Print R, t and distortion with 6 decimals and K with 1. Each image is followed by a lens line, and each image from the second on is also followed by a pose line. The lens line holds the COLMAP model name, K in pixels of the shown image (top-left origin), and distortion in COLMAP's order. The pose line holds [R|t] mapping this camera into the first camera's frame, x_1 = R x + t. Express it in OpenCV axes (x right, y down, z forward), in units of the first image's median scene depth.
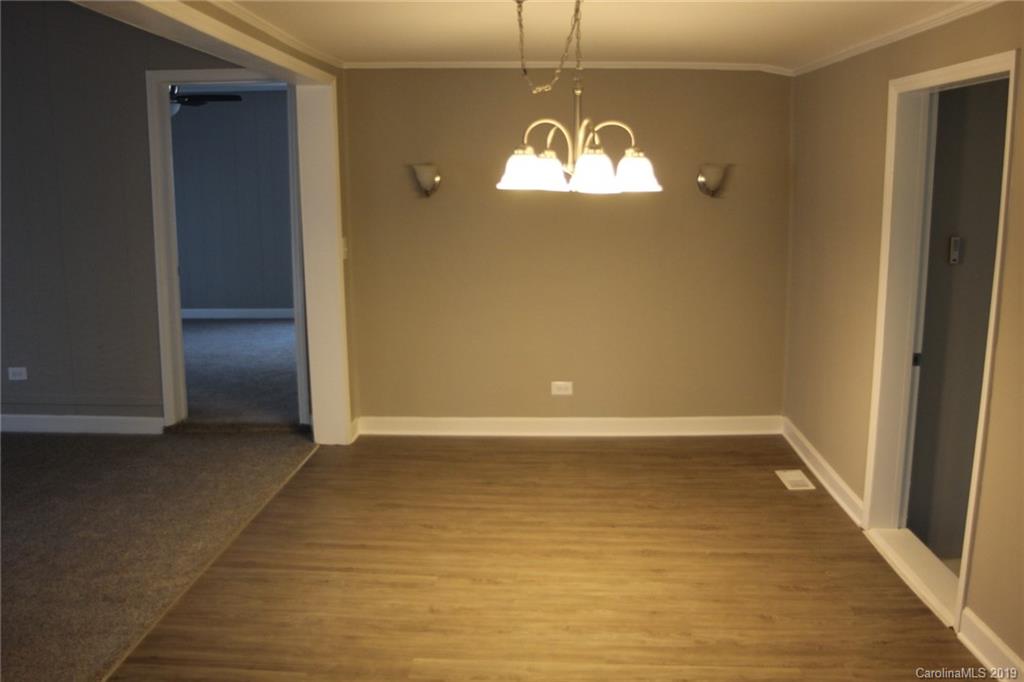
lens RADIAL K [[915.2, 0, 512.0], [0, 915.2, 341.0], [0, 0, 1]] dist [-0.132621, 0.088849]
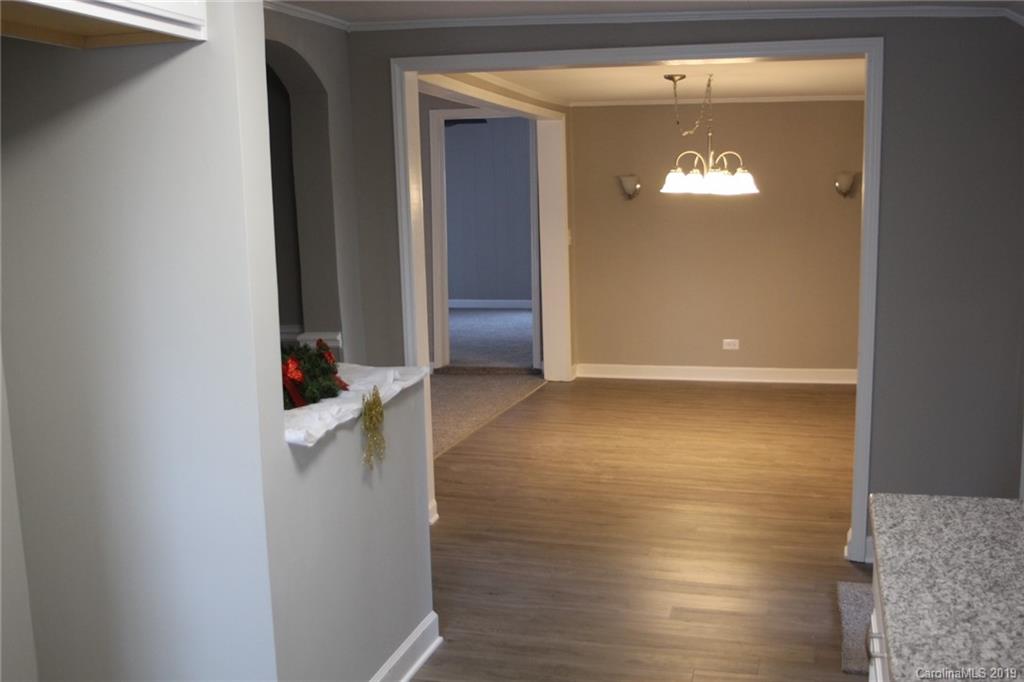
lens RADIAL K [[1071.1, 0, 512.0], [0, 1071.1, 341.0], [0, 0, 1]] dist [-0.111231, 0.053483]
pose [[0.973326, 0.016616, -0.228825, 0.136020], [-0.023568, 0.999339, -0.027684, 0.133179], [0.228213, 0.032338, 0.973074, -0.770514]]
